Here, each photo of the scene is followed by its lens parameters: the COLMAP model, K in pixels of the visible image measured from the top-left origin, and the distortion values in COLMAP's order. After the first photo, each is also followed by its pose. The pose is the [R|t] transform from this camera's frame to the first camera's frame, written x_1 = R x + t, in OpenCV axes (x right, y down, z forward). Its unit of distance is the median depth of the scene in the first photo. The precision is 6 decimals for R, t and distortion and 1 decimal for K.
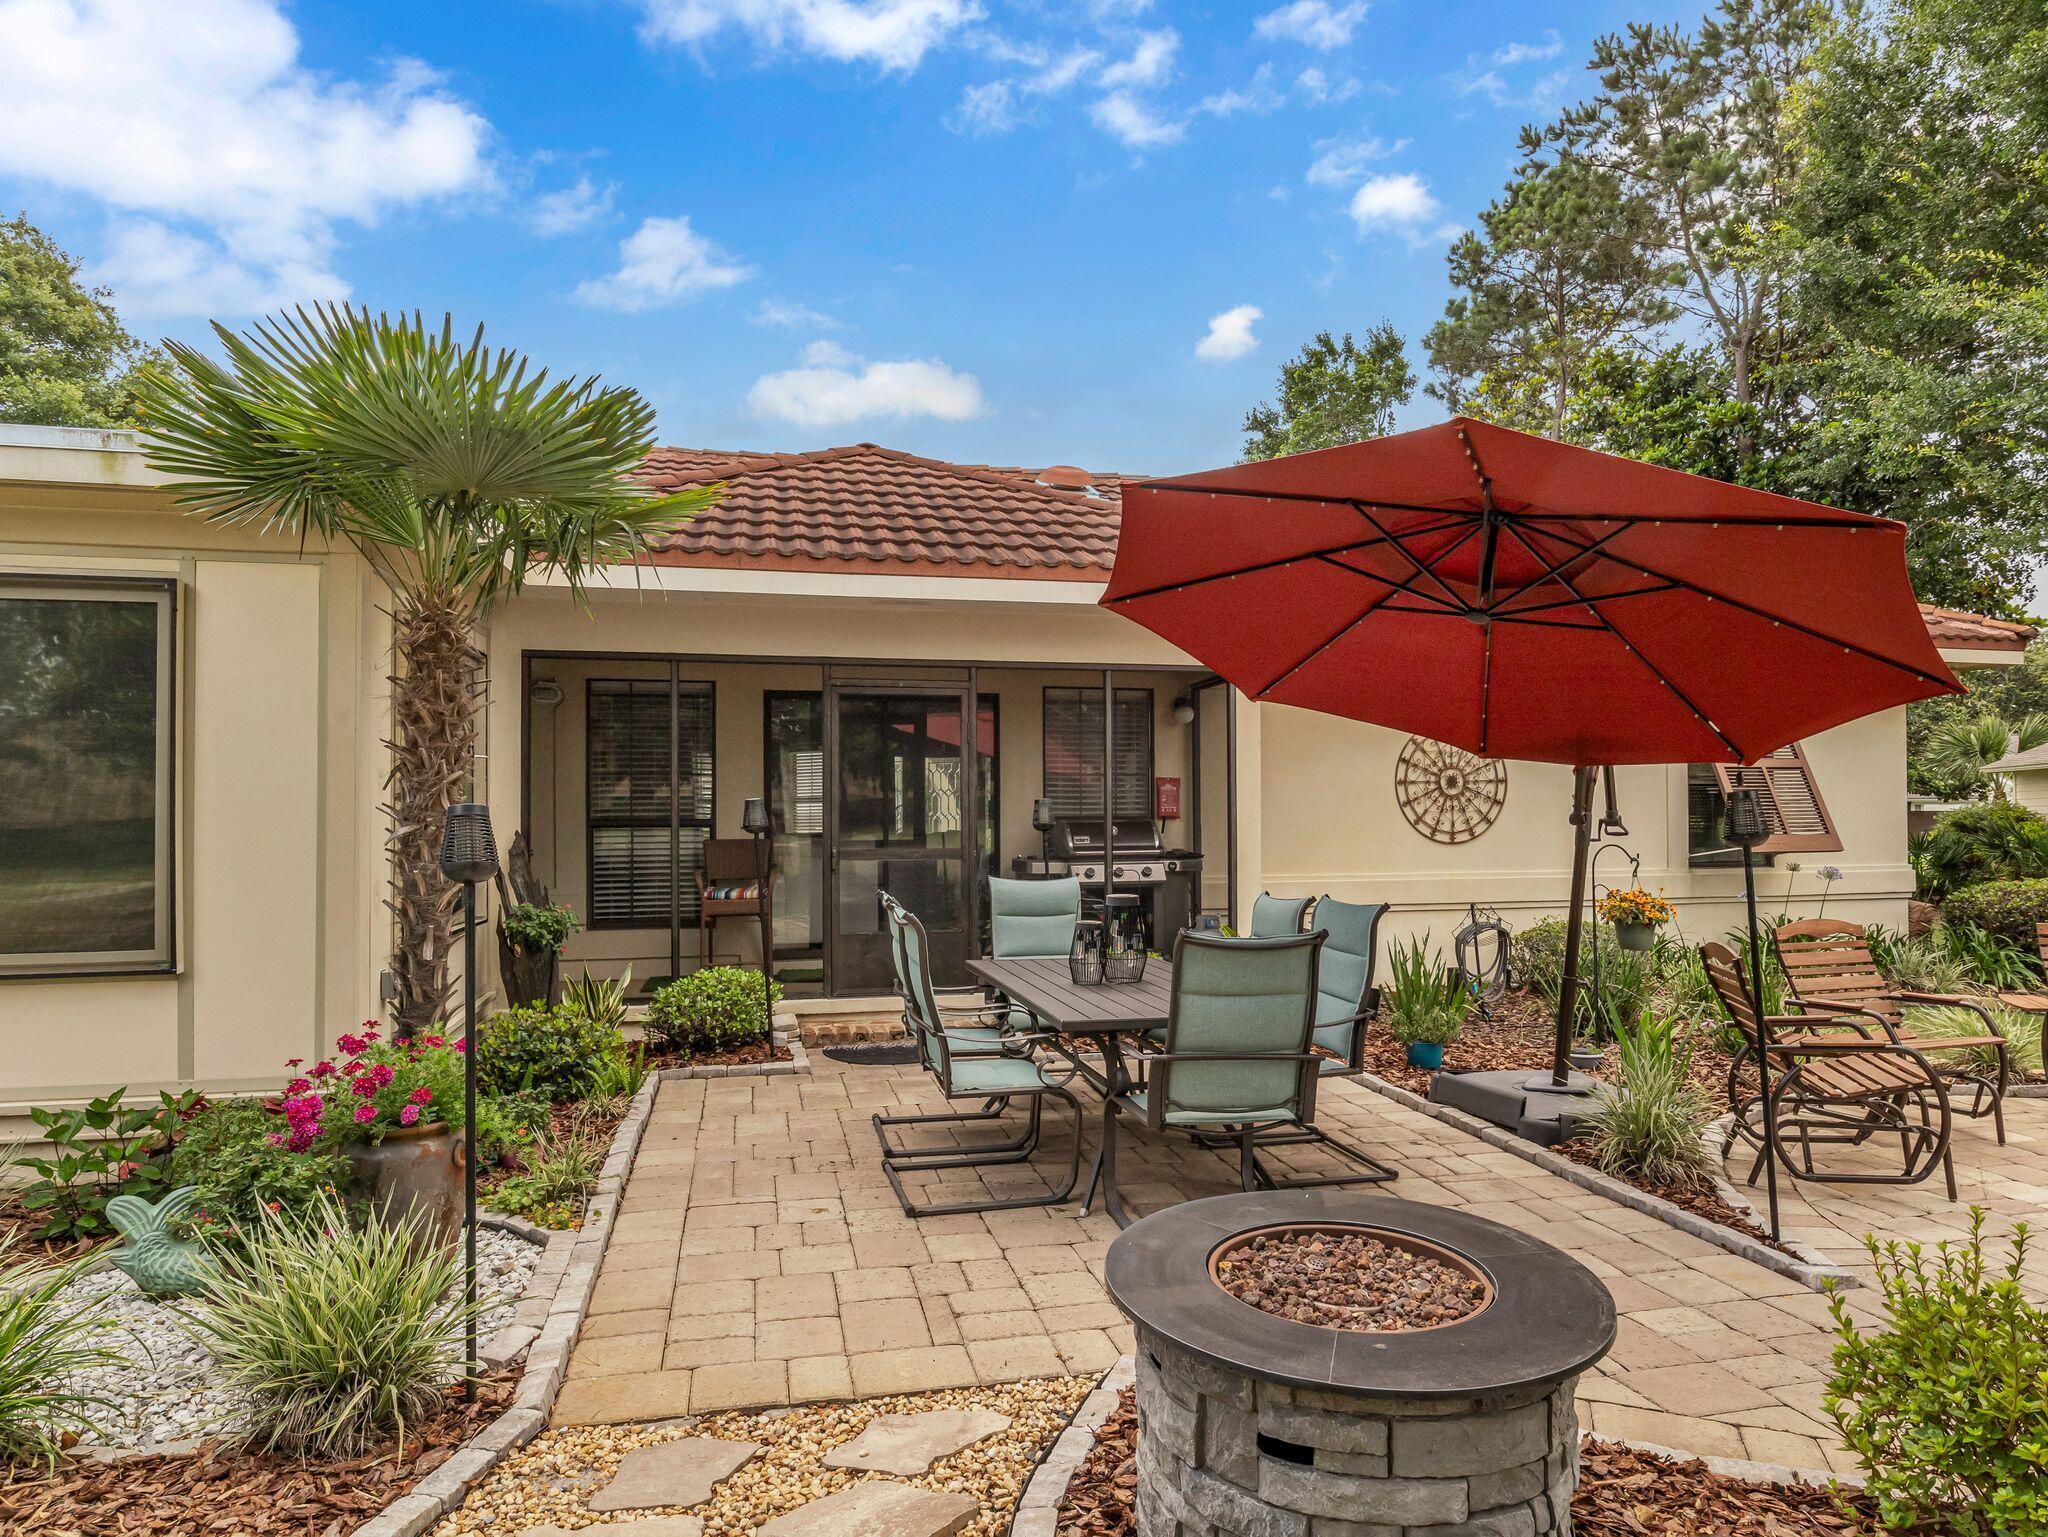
lens RADIAL K [[1173.3, 0, 1021.3], [0, 1173.3, 787.6], [0, 0, 1]] dist [-0.001509, 0.000141]
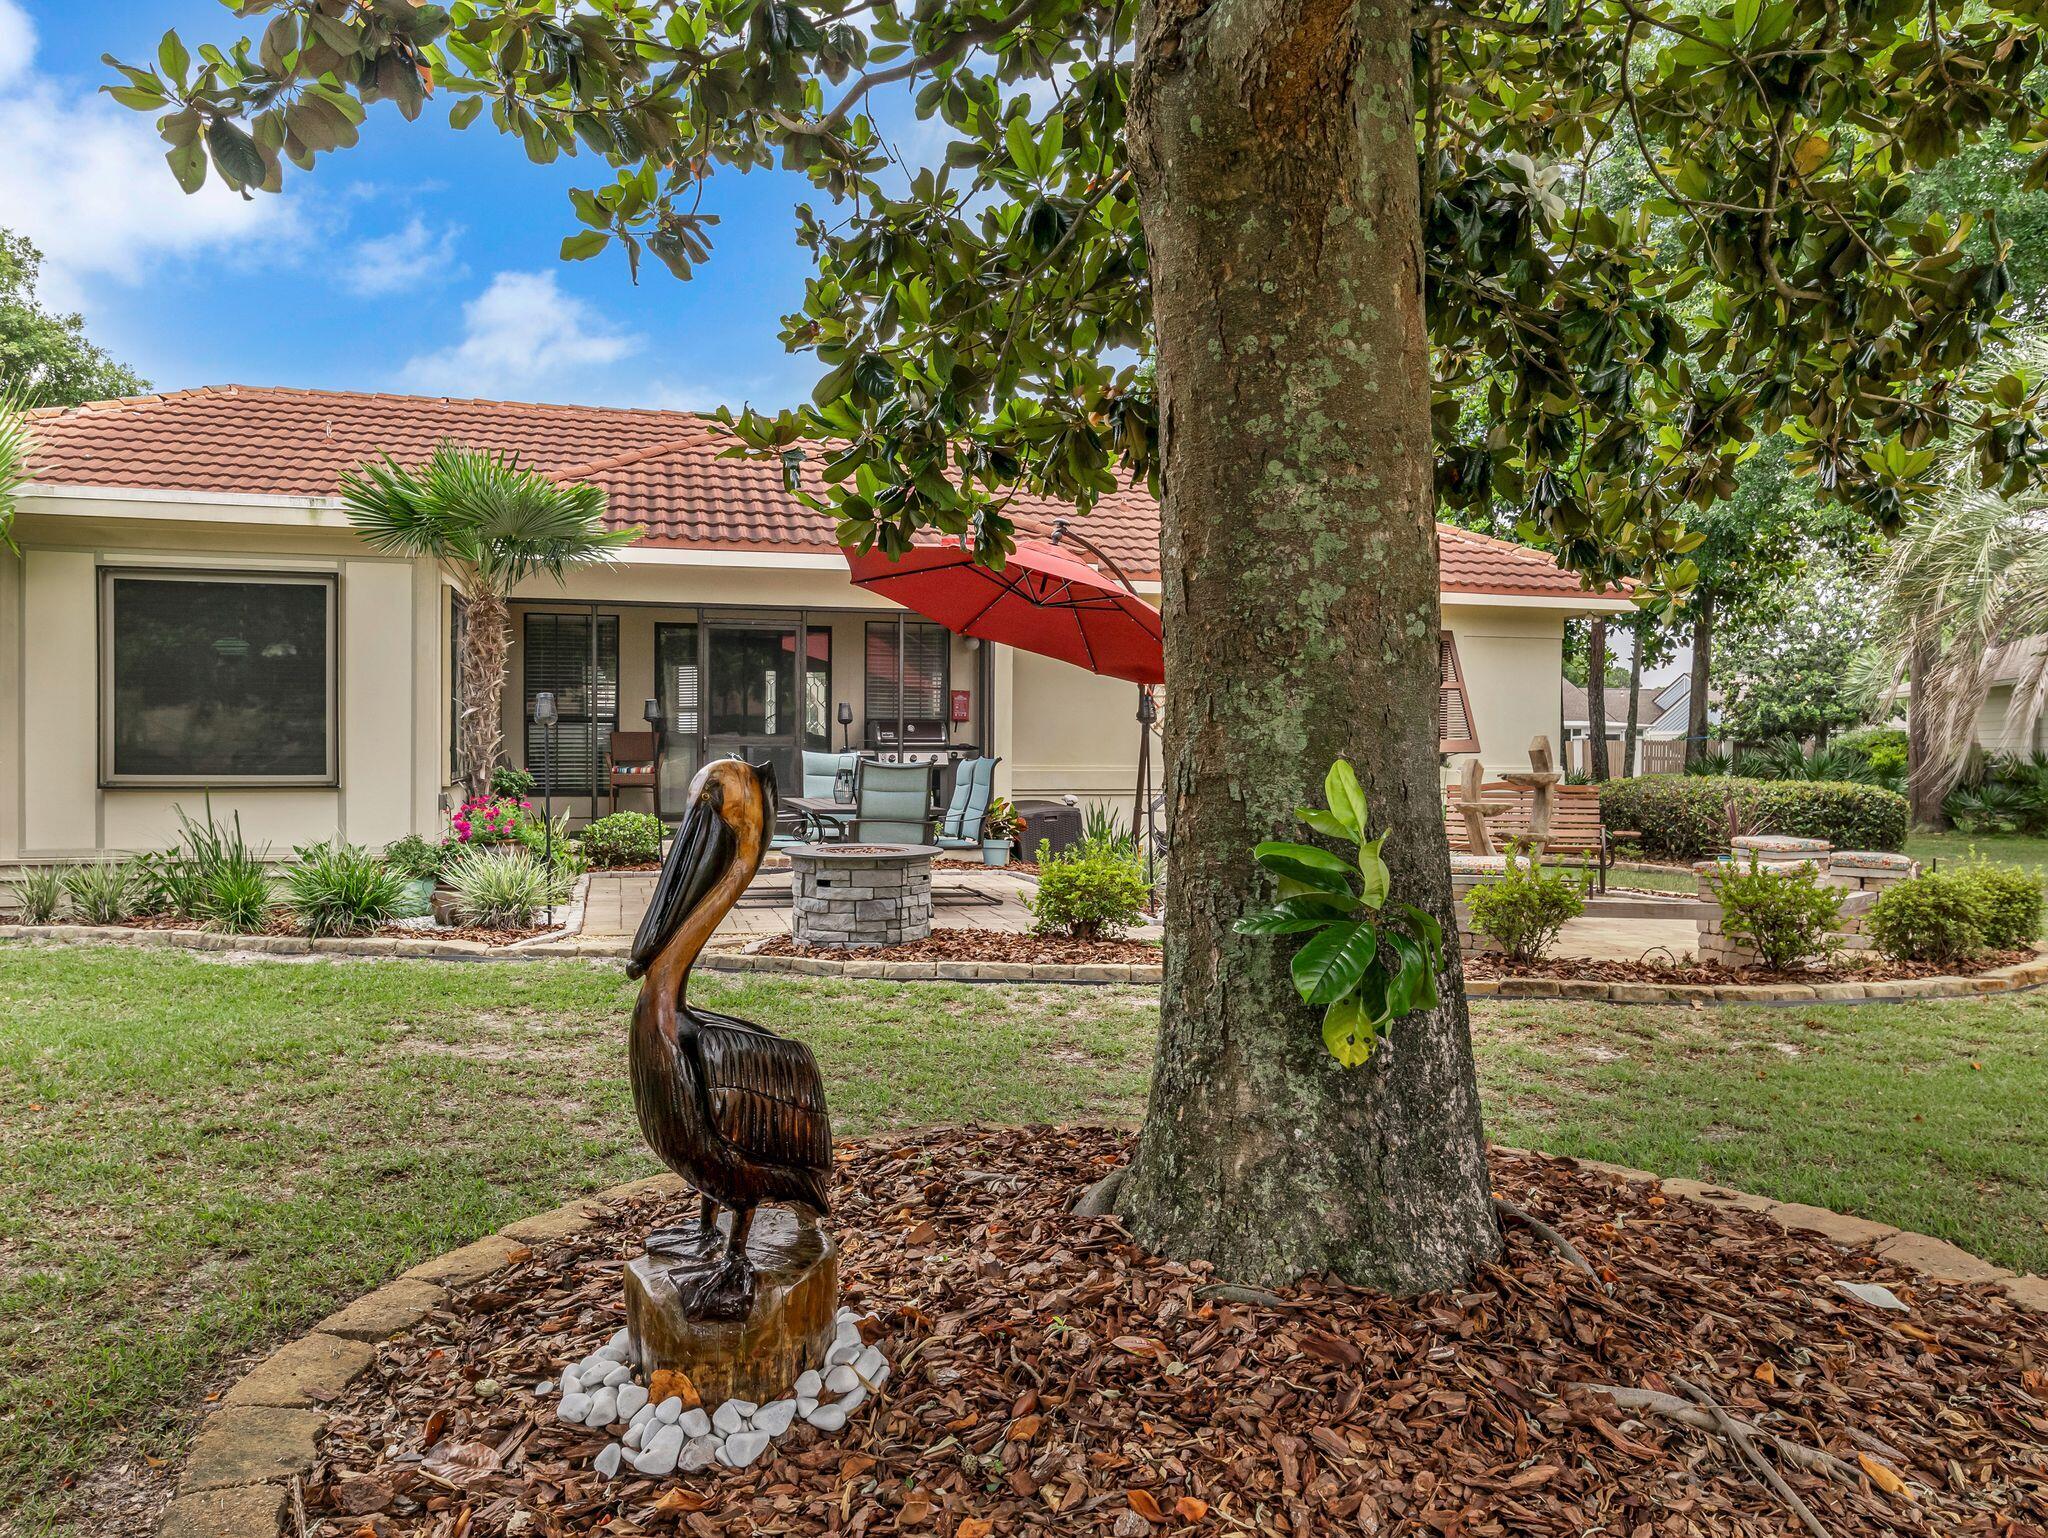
lens RADIAL K [[1490.6, 0, 1017.6], [0, 1490.6, 748.7], [0, 0, 1]] dist [-0.003050, 0.000258]
pose [[0.999386, 0.008645, 0.033948, 0.130431], [-0.009505, 0.999636, 0.025251, 0.013550], [-0.033717, -0.025558, 0.999105, -0.676442]]
